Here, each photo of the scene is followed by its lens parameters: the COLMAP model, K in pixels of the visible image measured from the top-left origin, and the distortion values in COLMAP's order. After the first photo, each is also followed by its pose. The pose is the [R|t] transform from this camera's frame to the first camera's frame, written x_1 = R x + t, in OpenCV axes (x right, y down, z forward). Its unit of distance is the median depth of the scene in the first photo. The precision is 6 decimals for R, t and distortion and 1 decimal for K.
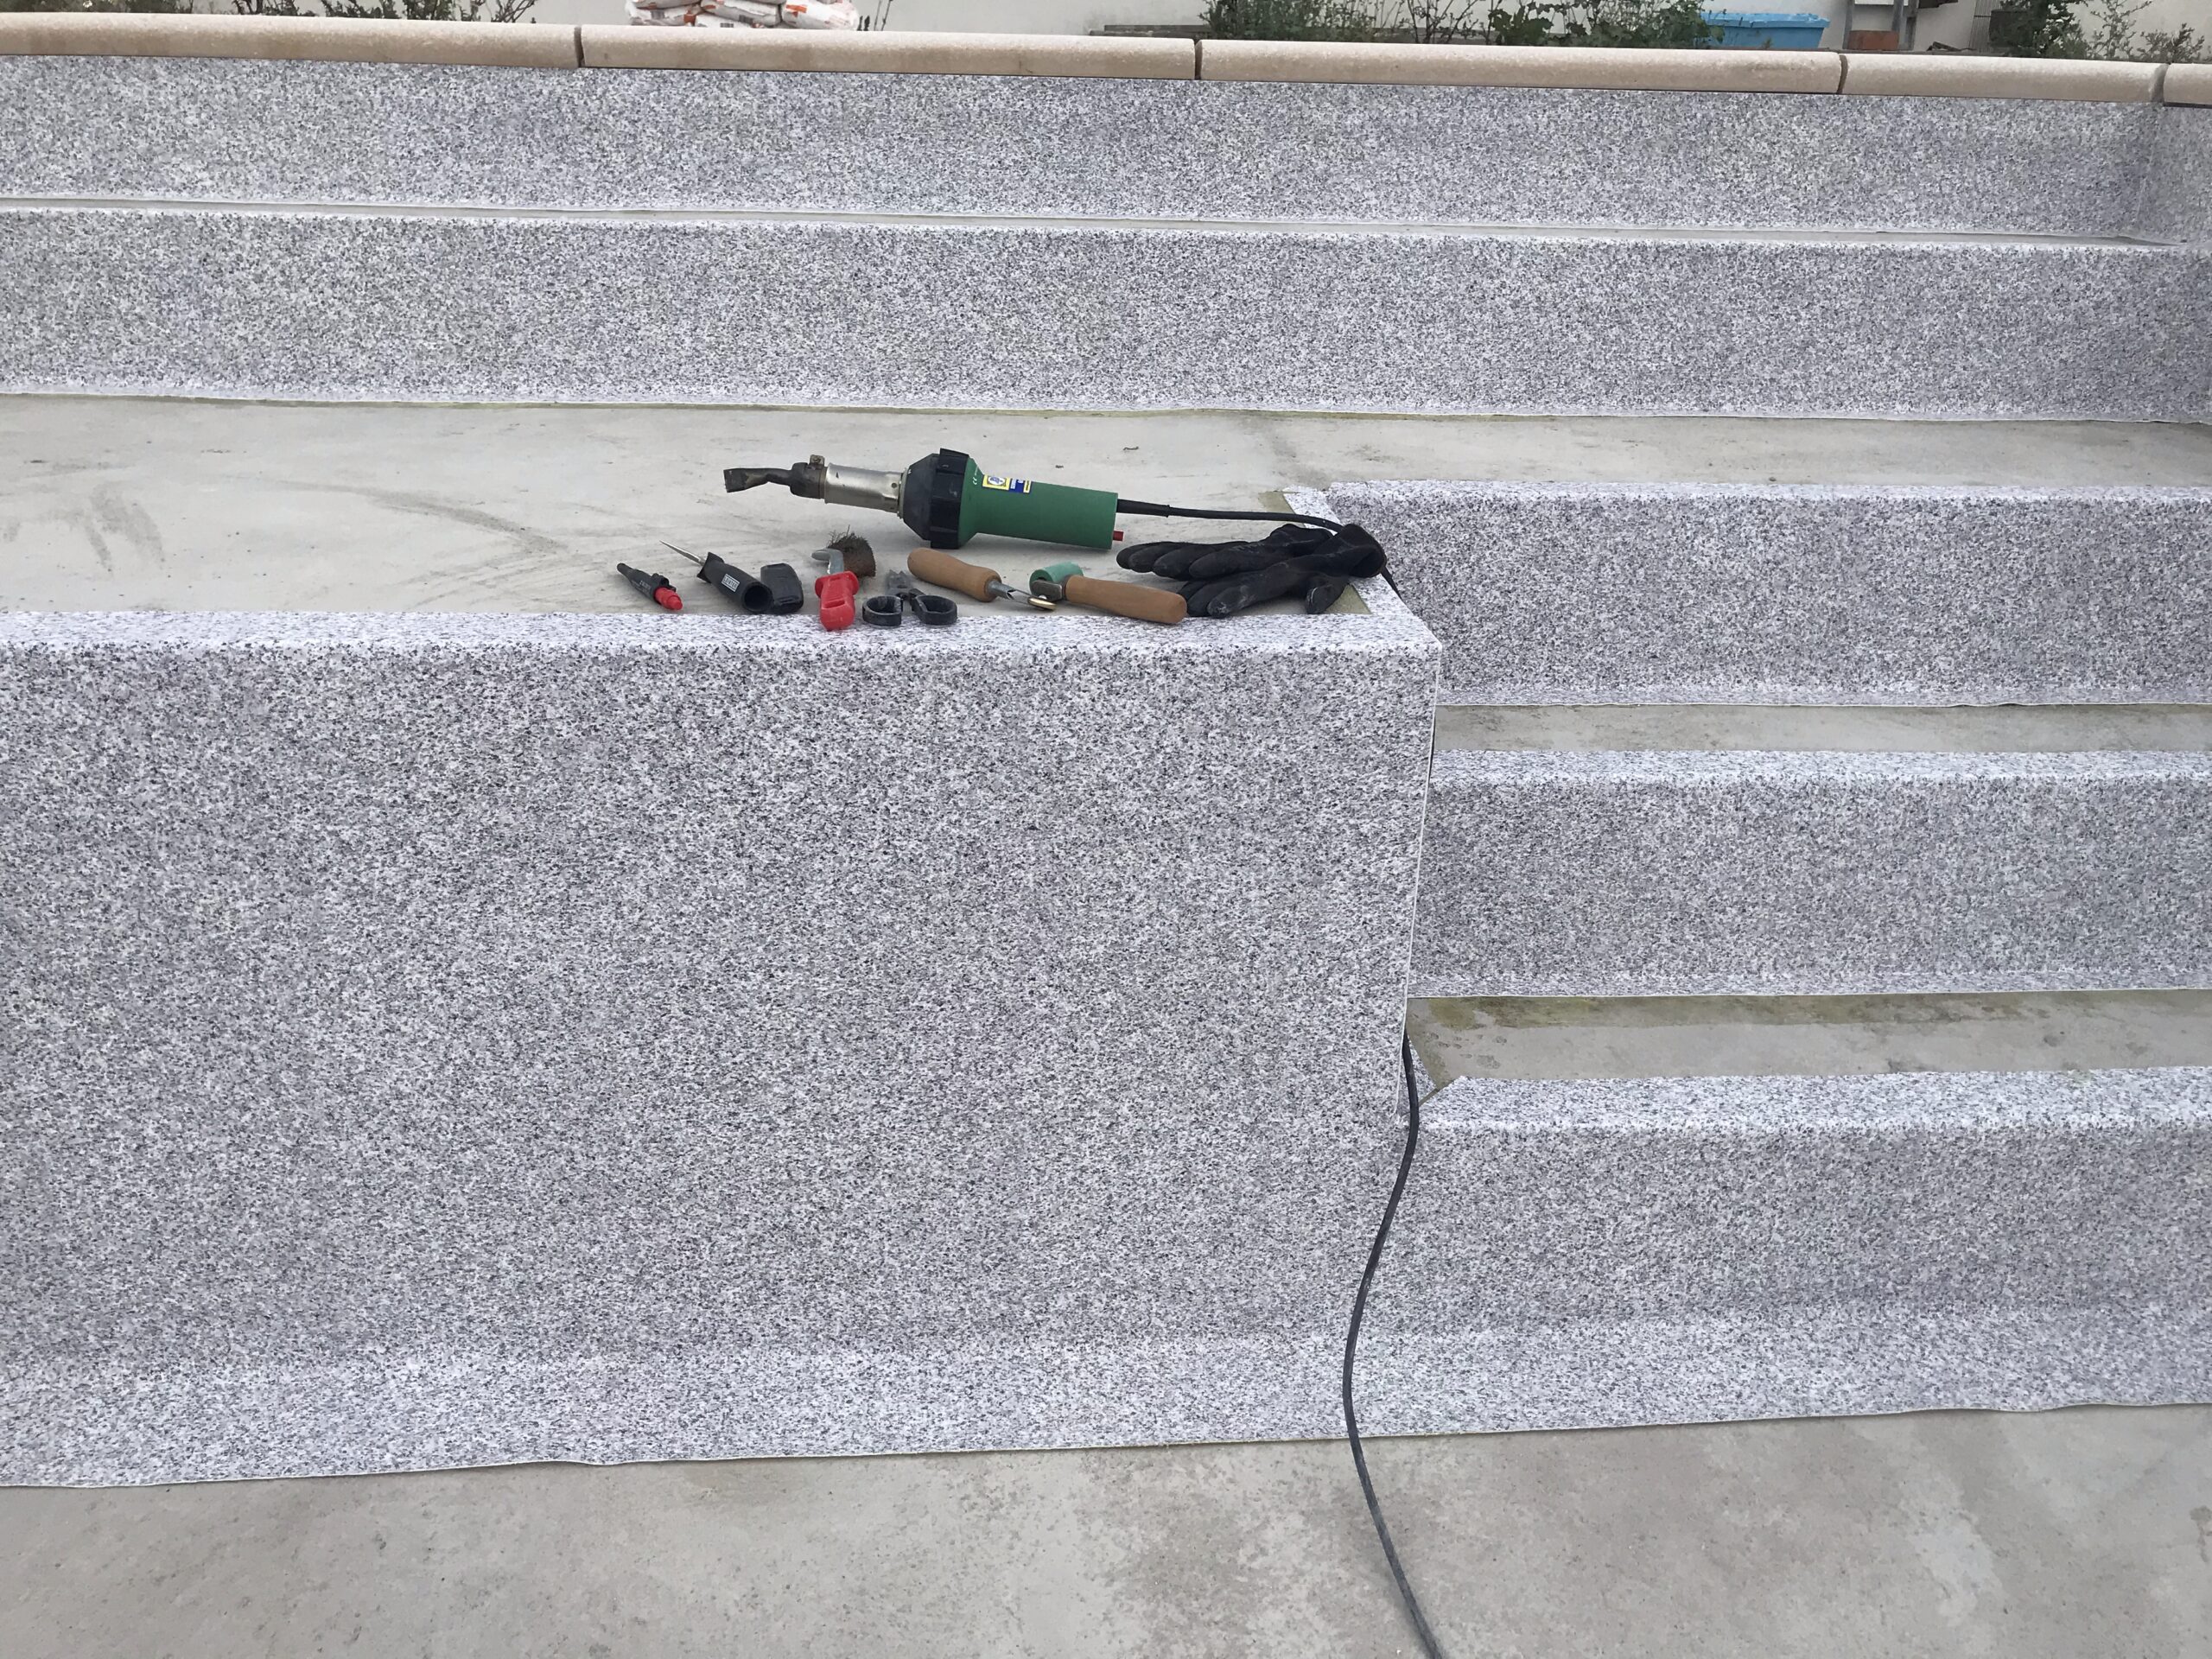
lens RADIAL K [[1801.2, 0, 1098.8], [0, 1801.2, 824.7], [0, 0, 1]] dist [0.017908, -0.010442]
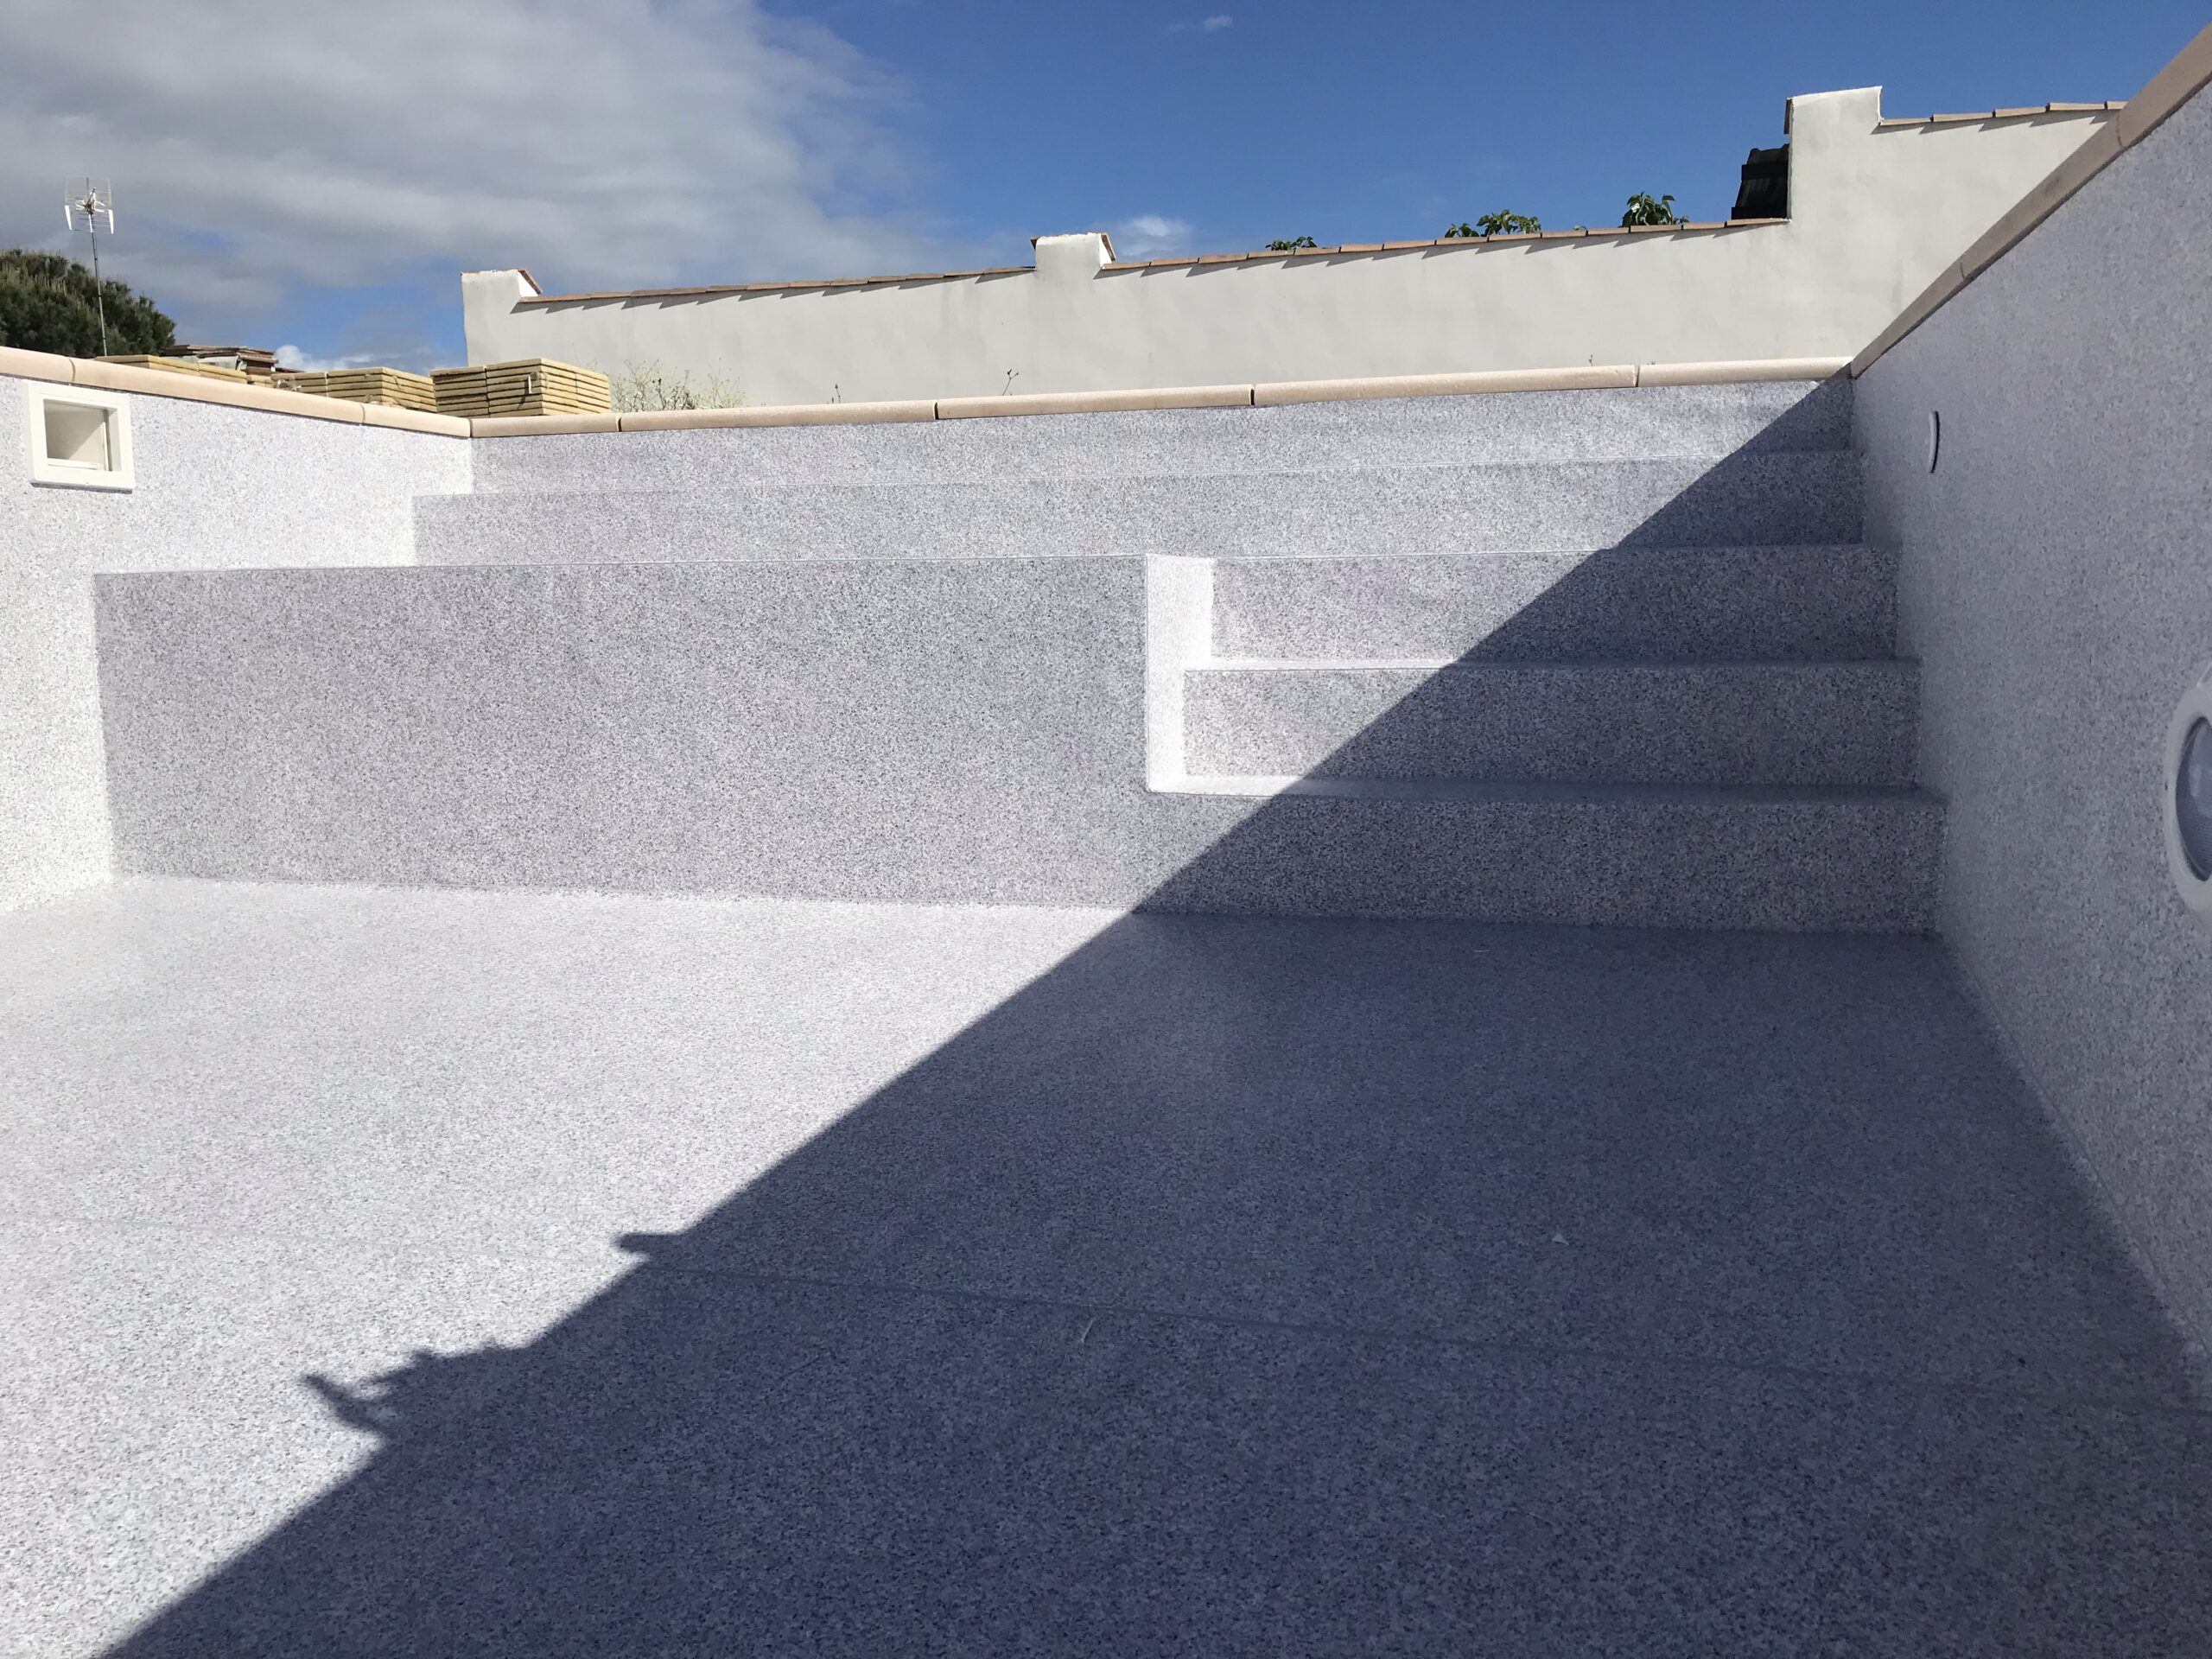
lens RADIAL K [[1801.2, 0, 1102.8], [0, 1801.2, 824.5], [0, 0, 1]] dist [0.017908, -0.010442]
pose [[0.946692, 0.003253, -0.322123, 0.544372], [-0.092128, 0.960918, -0.261053, 0.519589], [0.308685, 0.276813, 0.909993, -0.623846]]
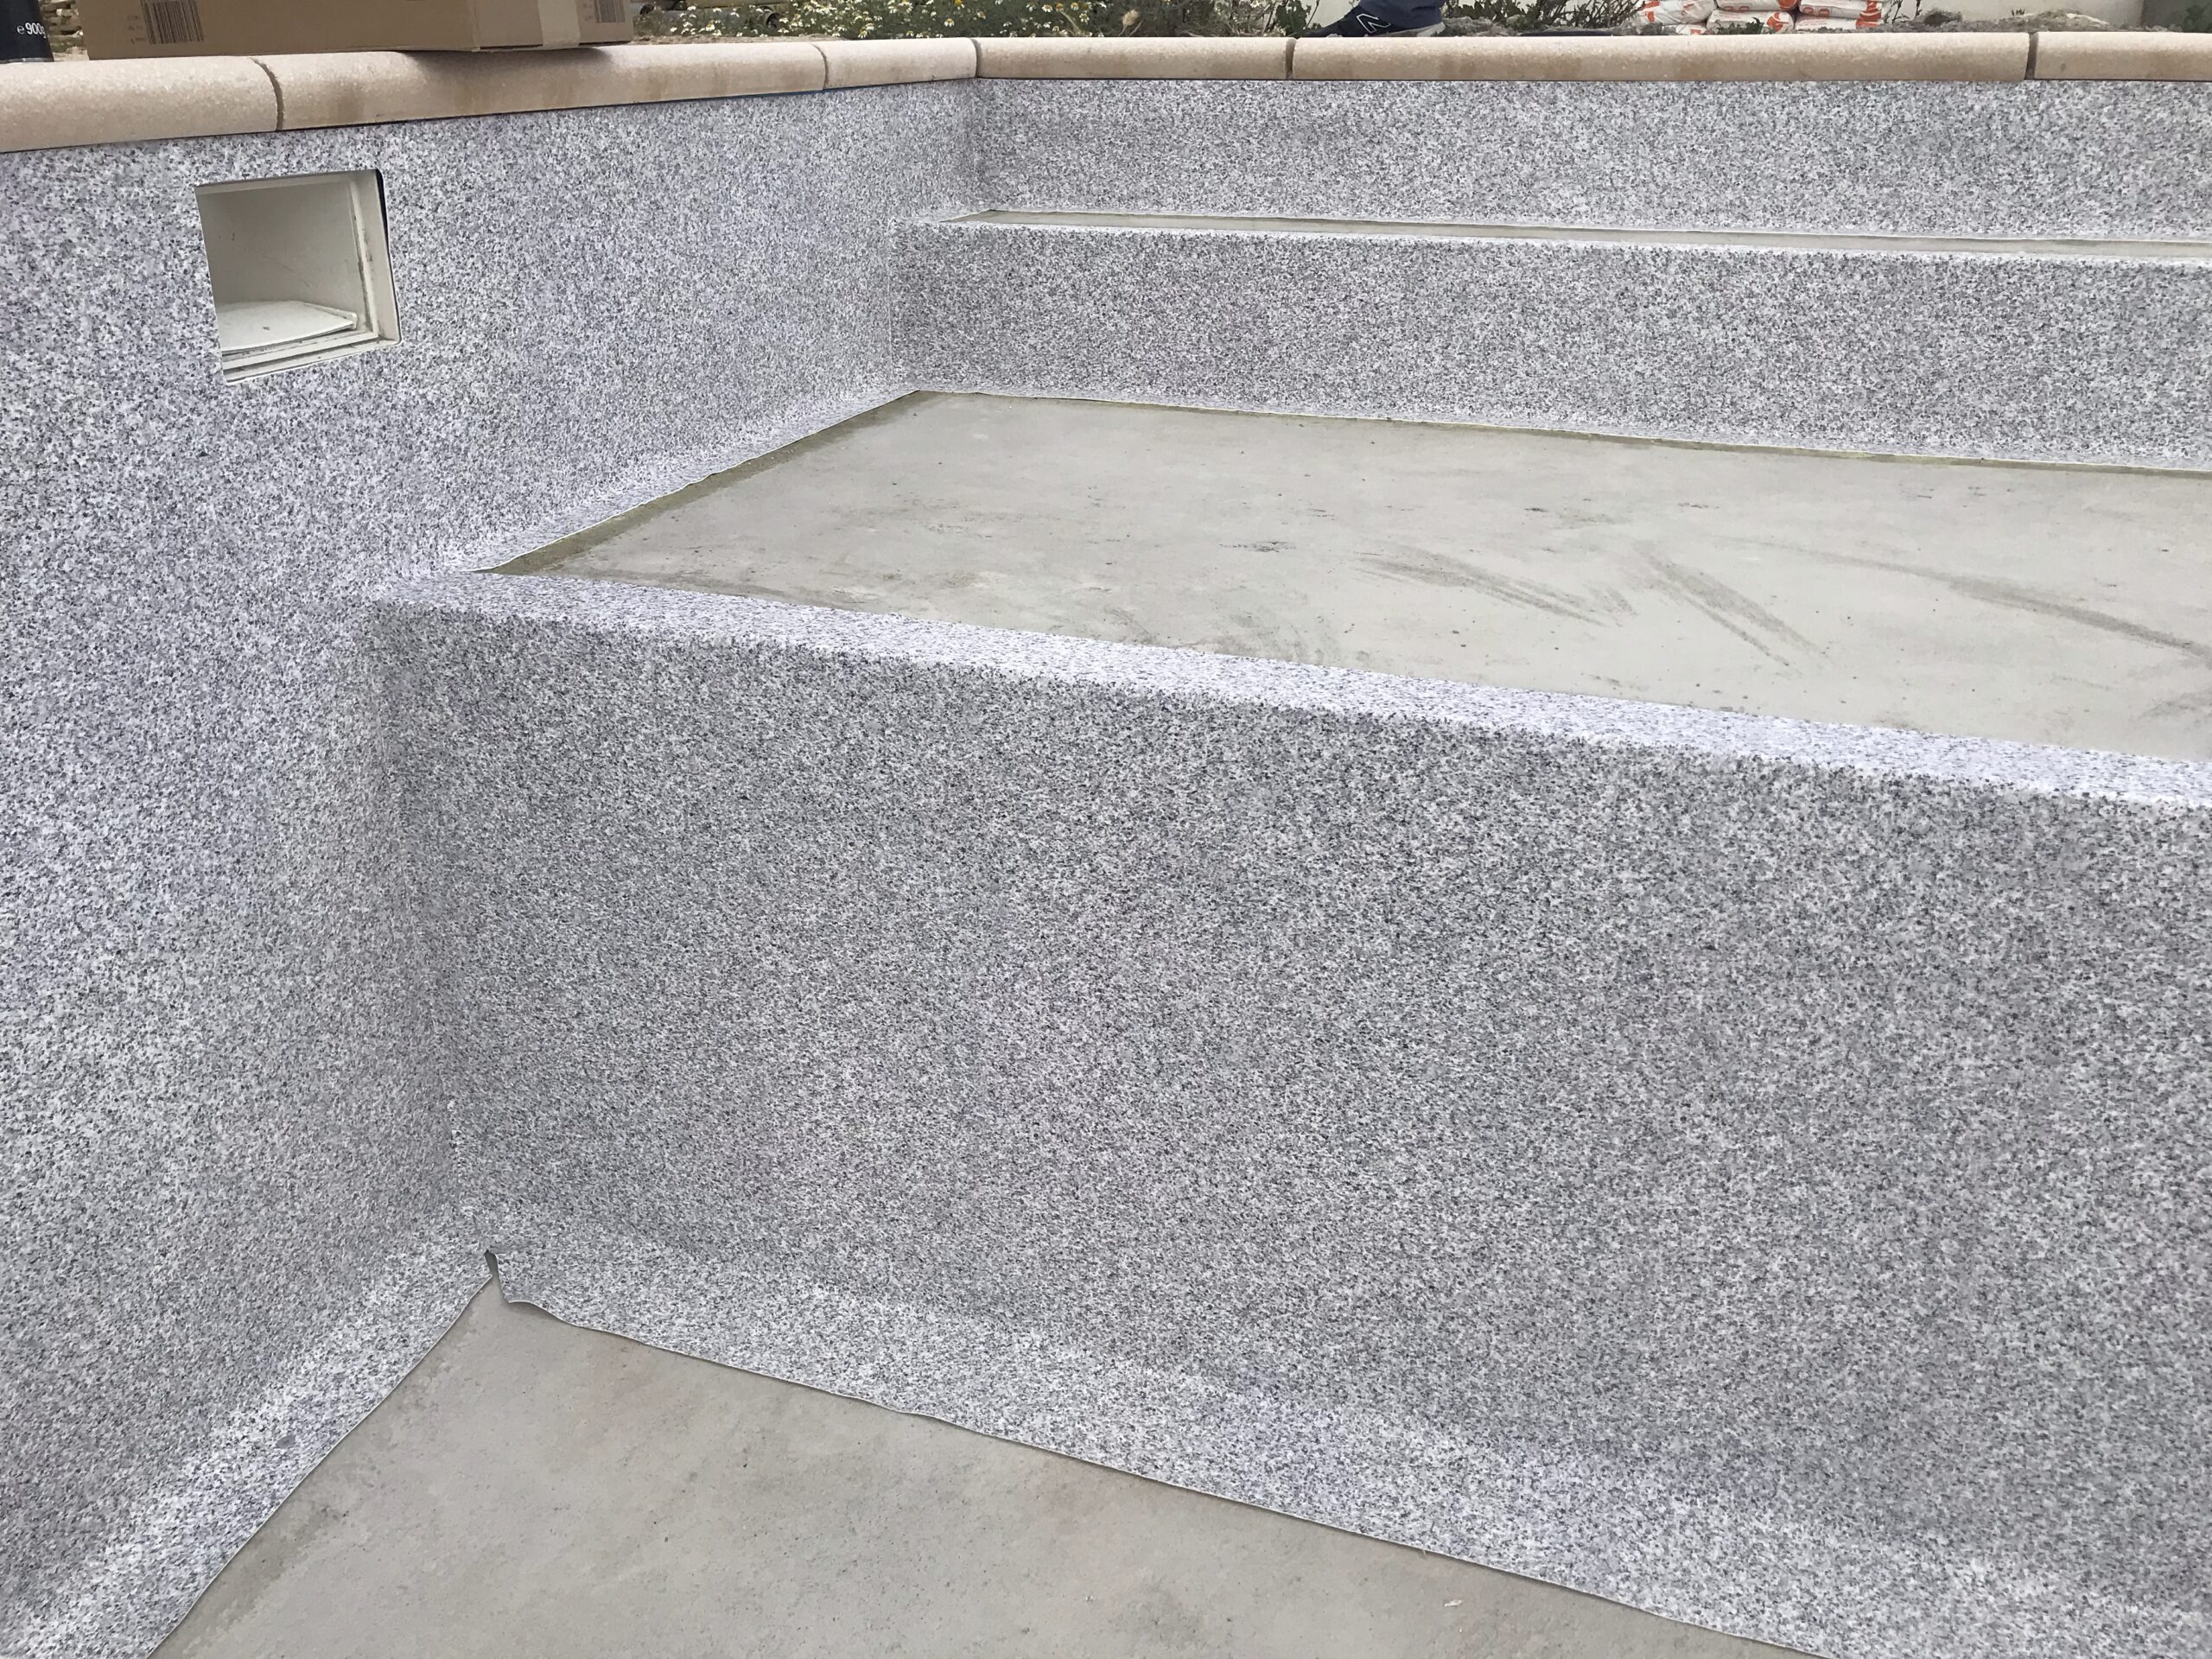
lens RADIAL K [[1801.2, 0, 1092.9], [0, 1801.2, 819.2], [0, 0, 1]] dist [0.017908, -0.010442]
pose [[0.916210, 0.138197, -0.376113, -0.338214], [-0.132669, 0.990324, 0.040699, -0.032491], [0.378099, 0.012610, 0.925679, -0.003598]]
